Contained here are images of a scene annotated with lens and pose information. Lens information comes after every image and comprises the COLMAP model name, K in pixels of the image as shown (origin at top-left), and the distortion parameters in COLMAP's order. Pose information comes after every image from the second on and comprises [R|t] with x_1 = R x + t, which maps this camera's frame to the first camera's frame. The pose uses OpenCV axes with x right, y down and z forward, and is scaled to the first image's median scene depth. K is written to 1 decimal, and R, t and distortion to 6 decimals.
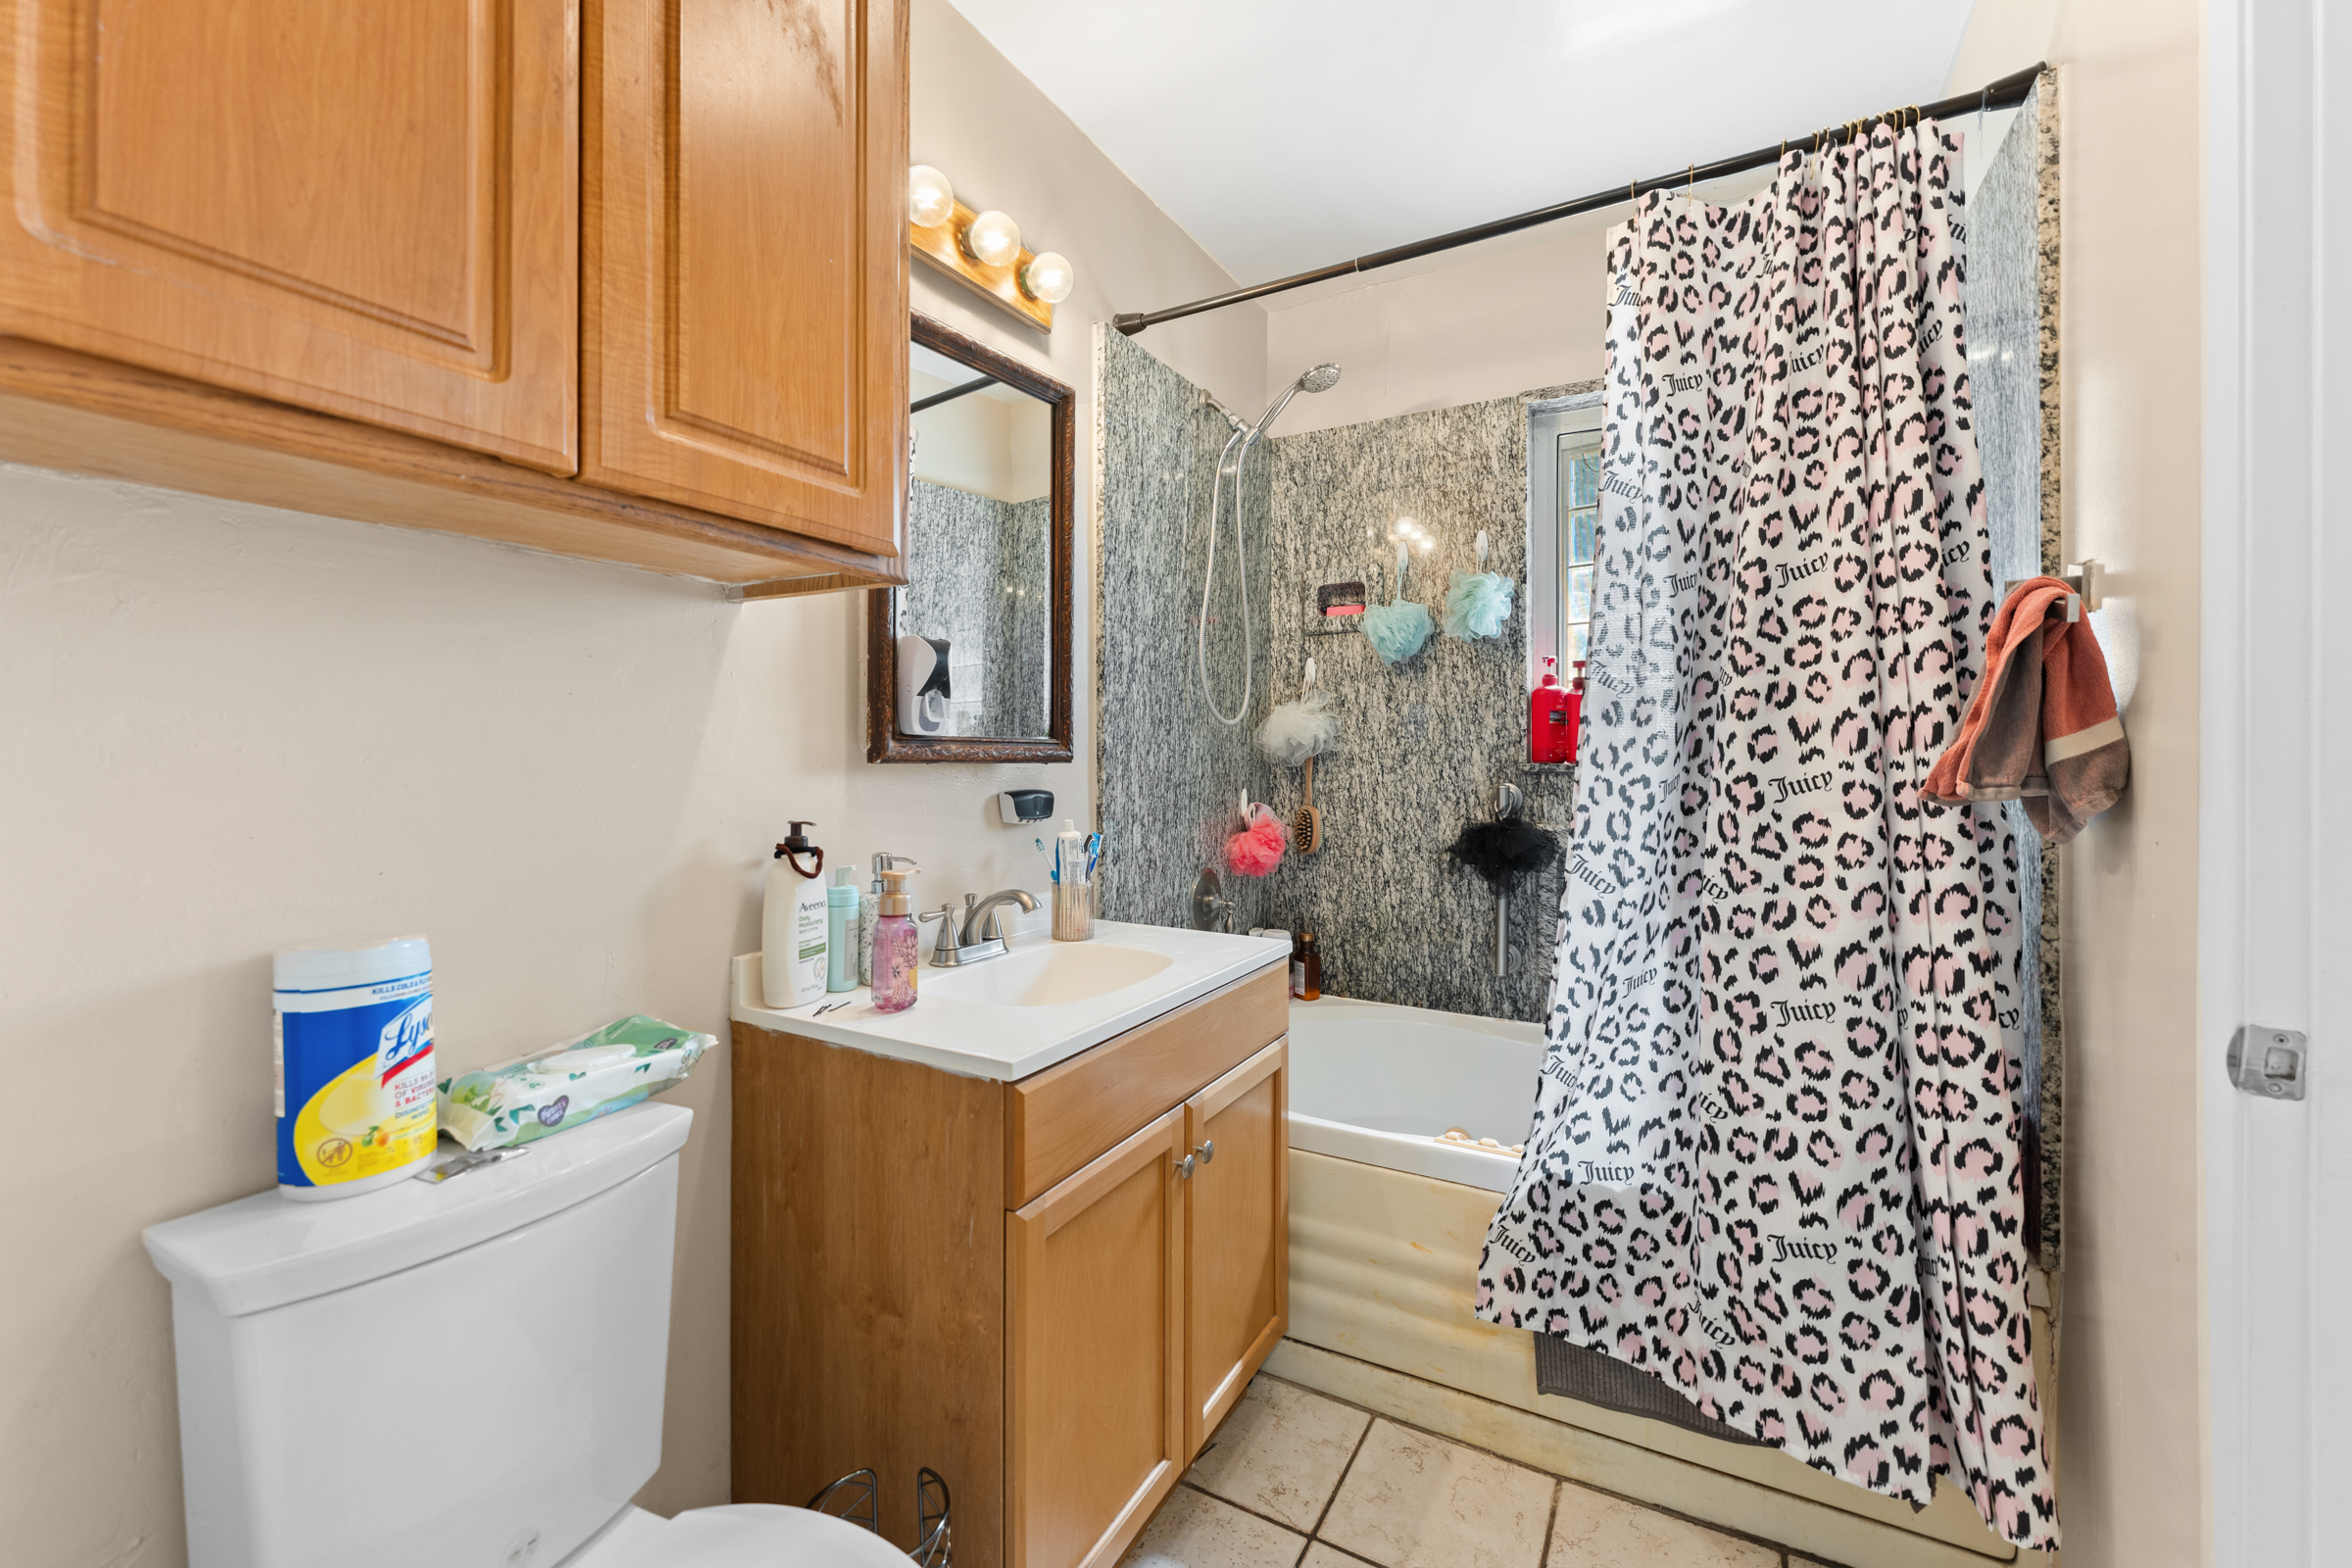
lens RADIAL K [[948.8, 0, 1180.1], [0, 948.8, 750.3], [0, 0, 1]] dist [-0.002143, -0.000484]
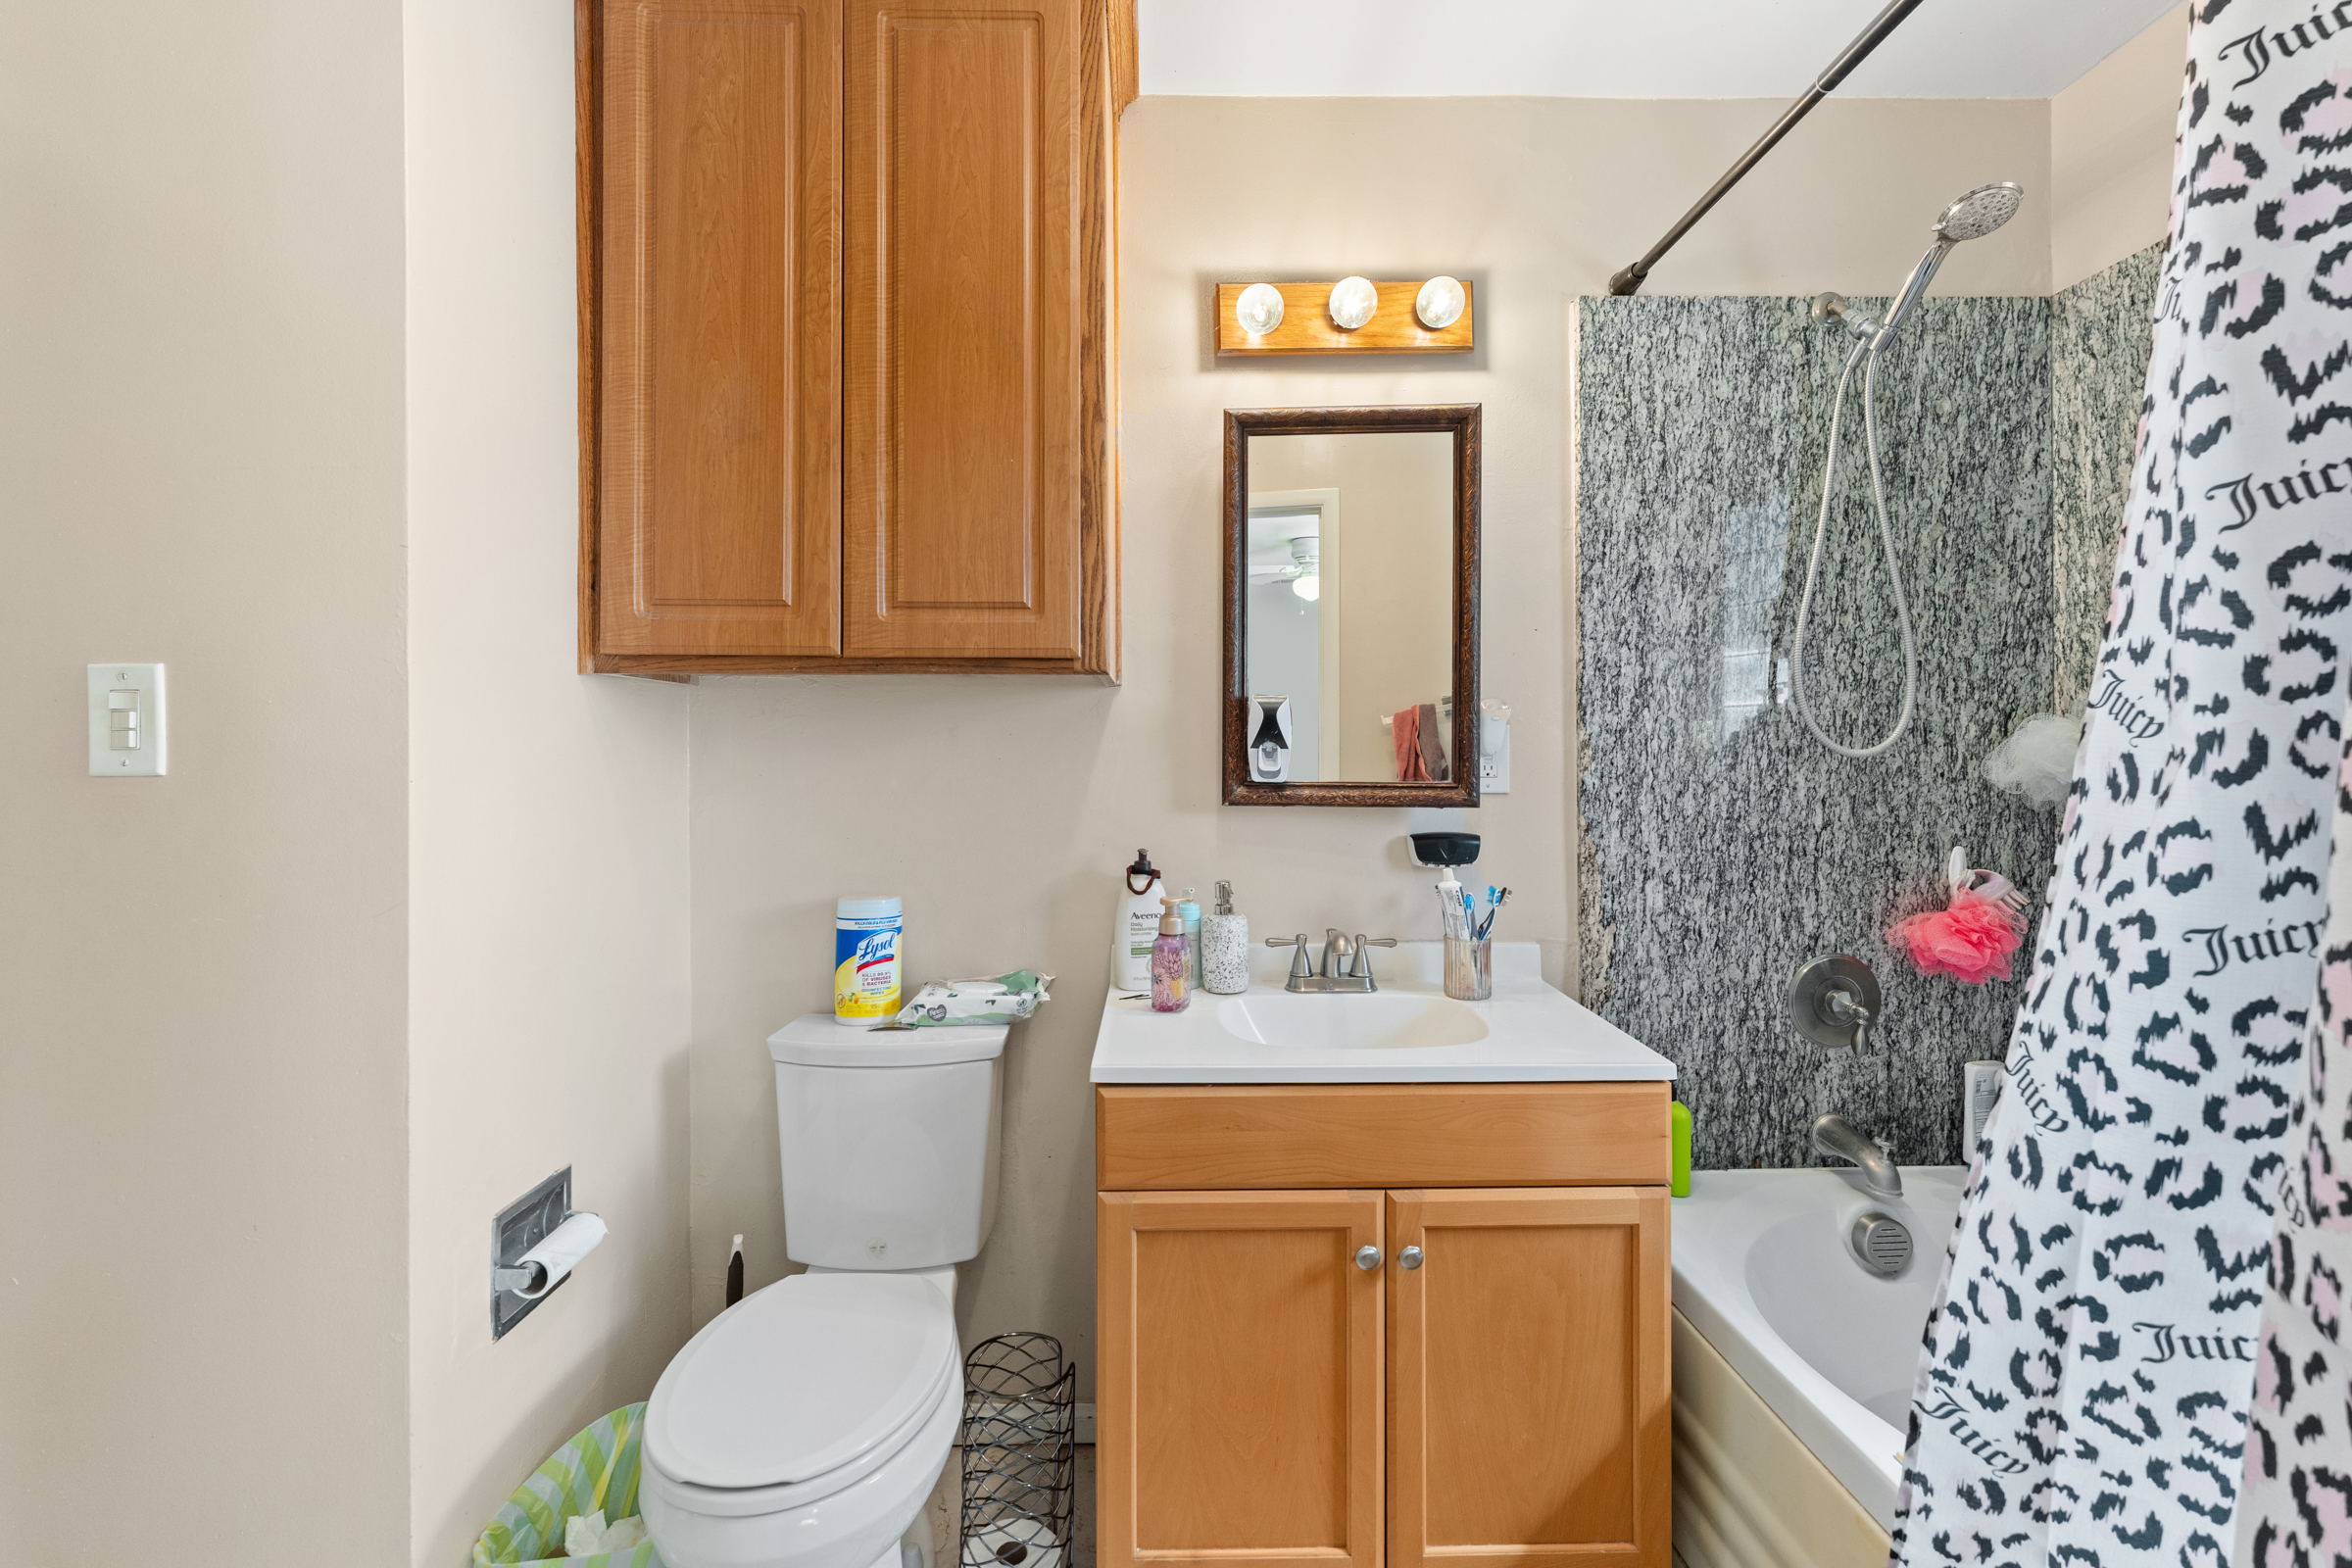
lens RADIAL K [[960.3, 0, 1181.4], [0, 960.3, 739.1], [0, 0, 1]] dist [0.003257, -0.000277]
pose [[0.504875, -0.006720, -0.863166, 0.490585], [0.004810, 0.999976, -0.004972, -0.045061], [0.863179, -0.001642, 0.504896, 0.242147]]
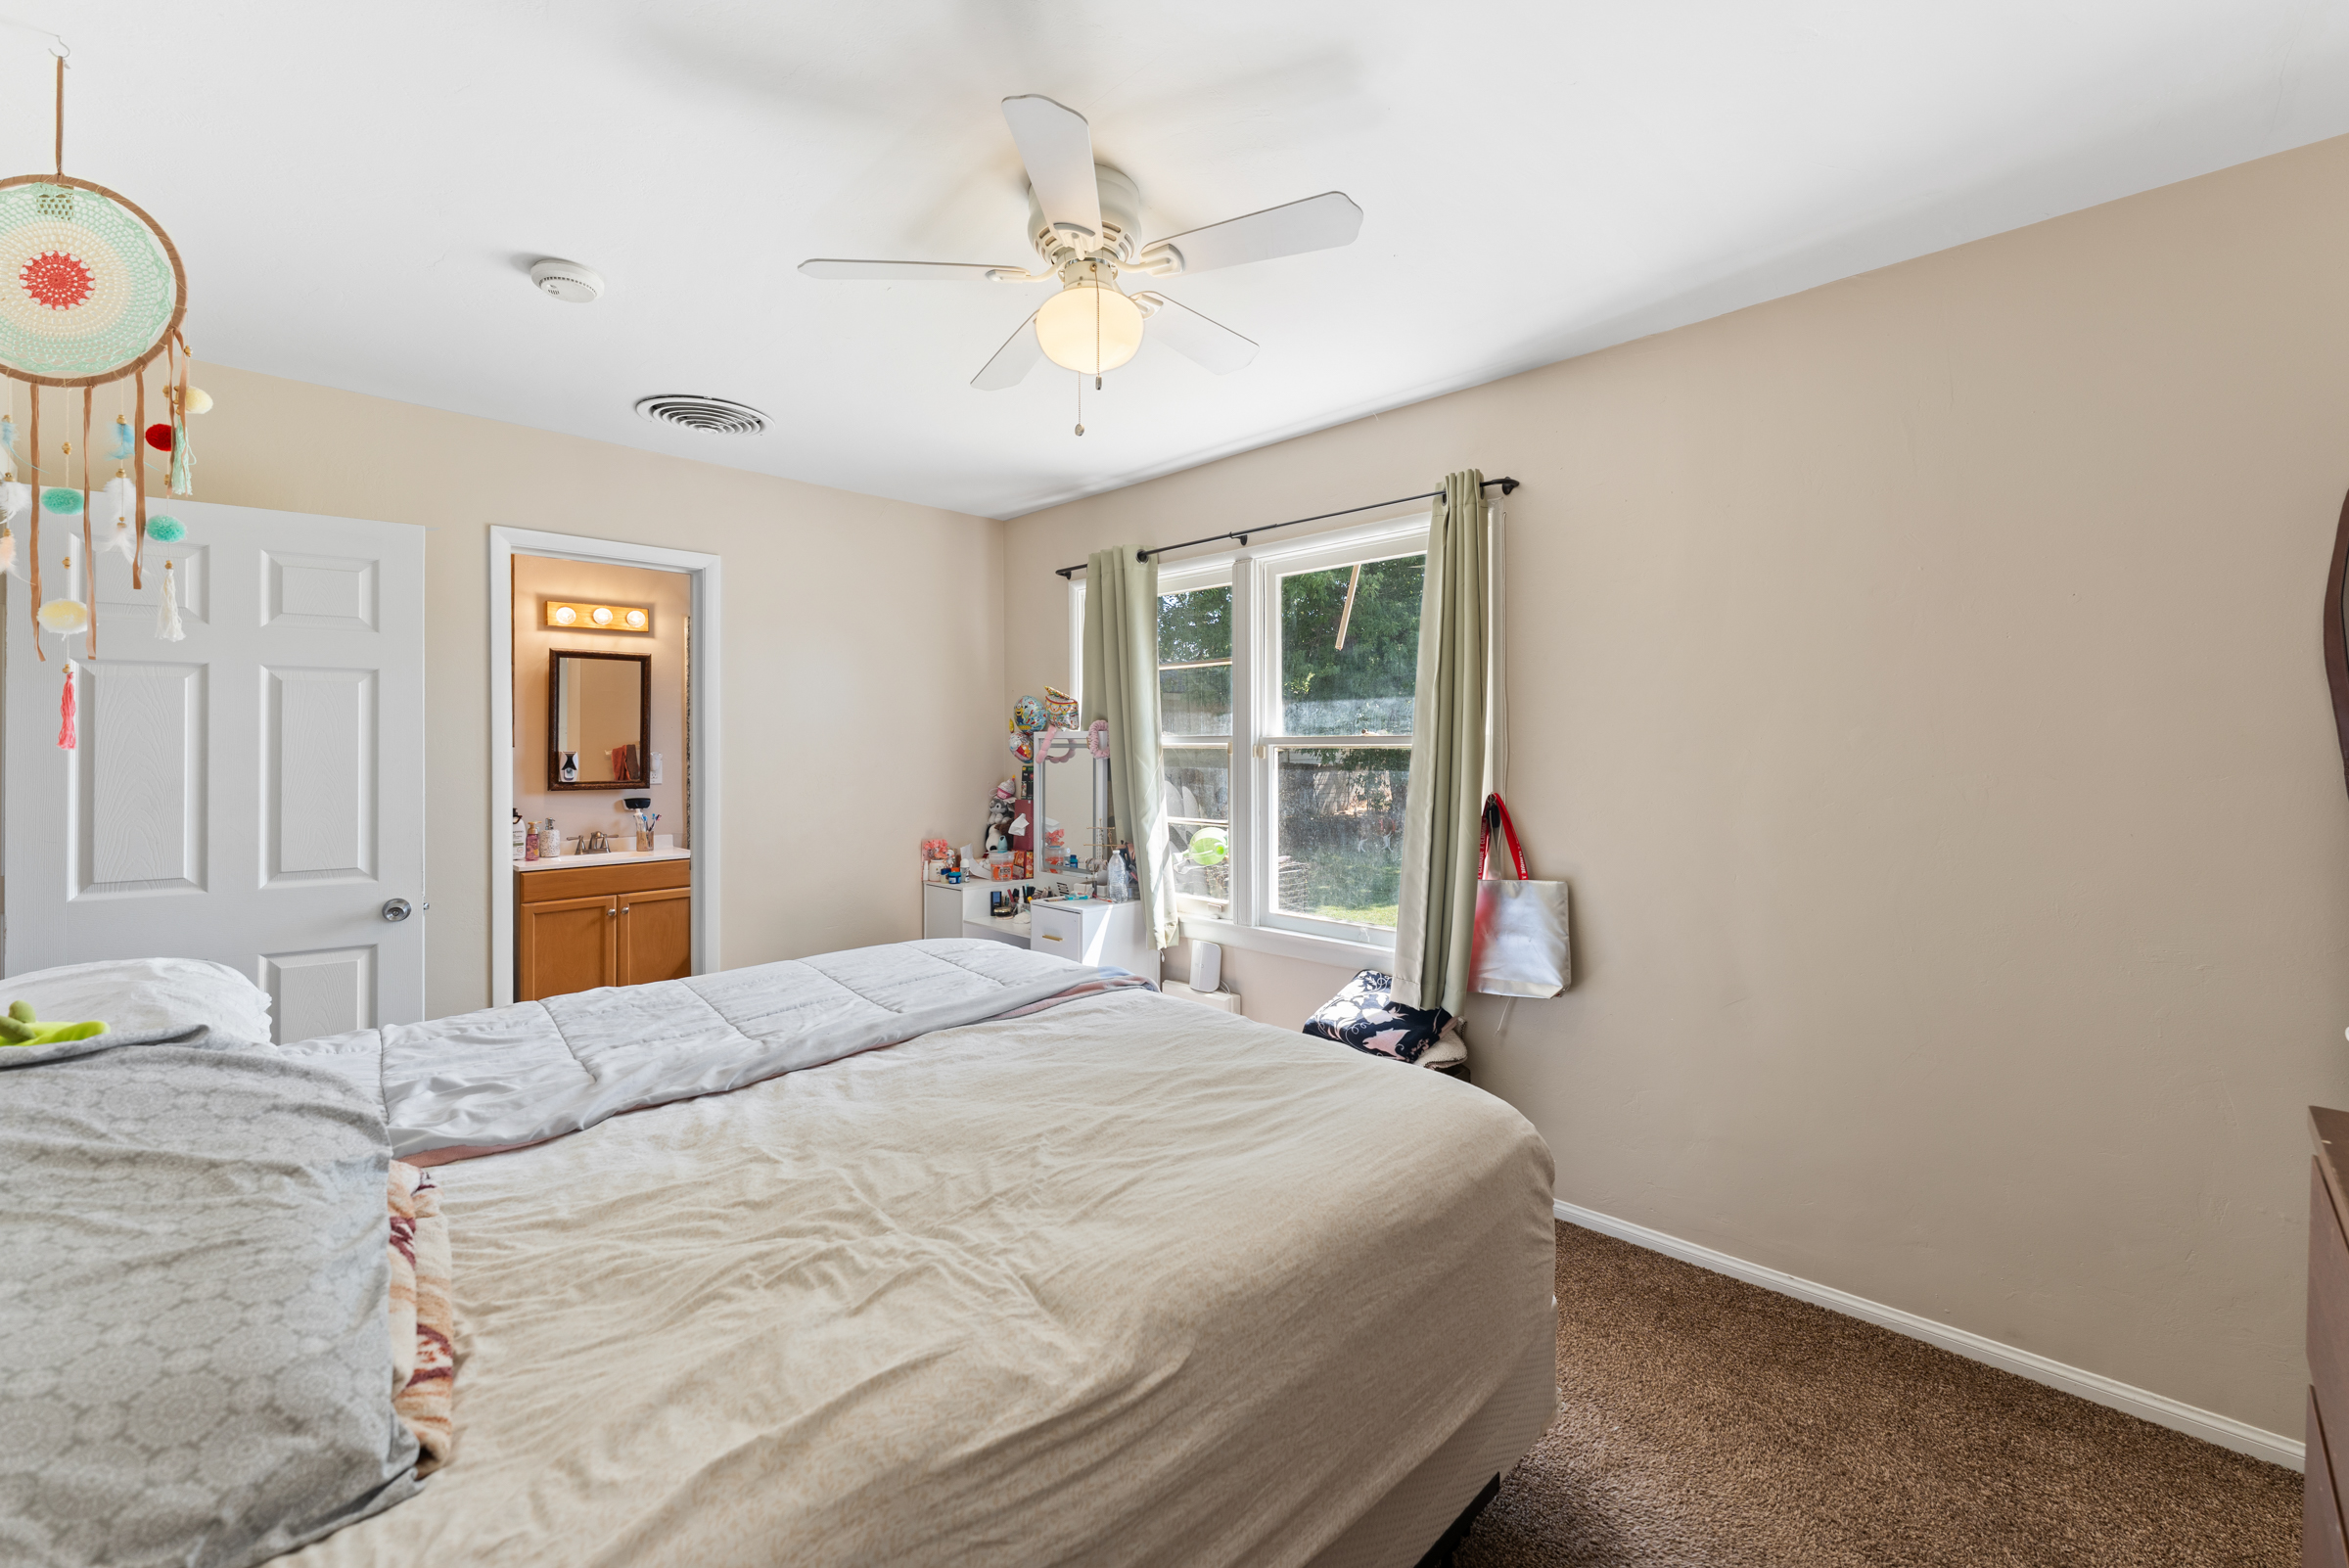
lens RADIAL K [[959.1, 0, 1179.9], [0, 959.1, 739.2], [0, 0, 1]] dist [0.003257, -0.000277]
pose [[0.963587, -0.006212, -0.267321, 1.897123], [0.005697, 0.999980, -0.002702, -0.102246], [0.267333, 0.001080, 0.963604, -1.150875]]
